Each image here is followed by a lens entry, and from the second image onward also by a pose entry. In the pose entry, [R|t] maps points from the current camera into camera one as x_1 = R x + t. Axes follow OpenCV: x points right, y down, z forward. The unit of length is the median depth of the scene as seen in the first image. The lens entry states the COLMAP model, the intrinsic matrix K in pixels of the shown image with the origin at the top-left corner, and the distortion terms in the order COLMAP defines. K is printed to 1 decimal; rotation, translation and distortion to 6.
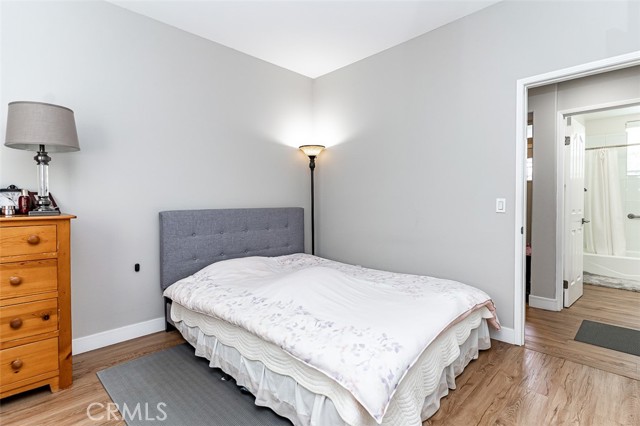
lens RADIAL K [[307.6, 0, 325.6], [0, 307.6, 209.2], [0, 0, 1]] dist [0.003197, -0.000609]
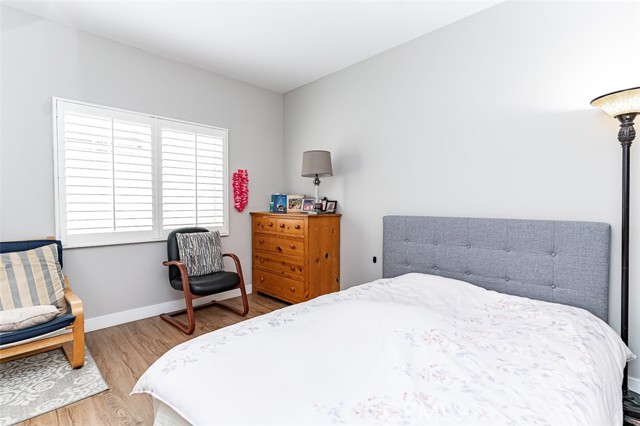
lens RADIAL K [[307.6, 0, 325.4], [0, 307.6, 210.8], [0, 0, 1]] dist [0.003197, -0.000609]
pose [[-0.008900, 0.035000, -0.999348, 0.584257], [-0.024477, 0.999080, 0.035209, -0.043566], [0.999661, 0.024775, -0.008035, 0.742932]]
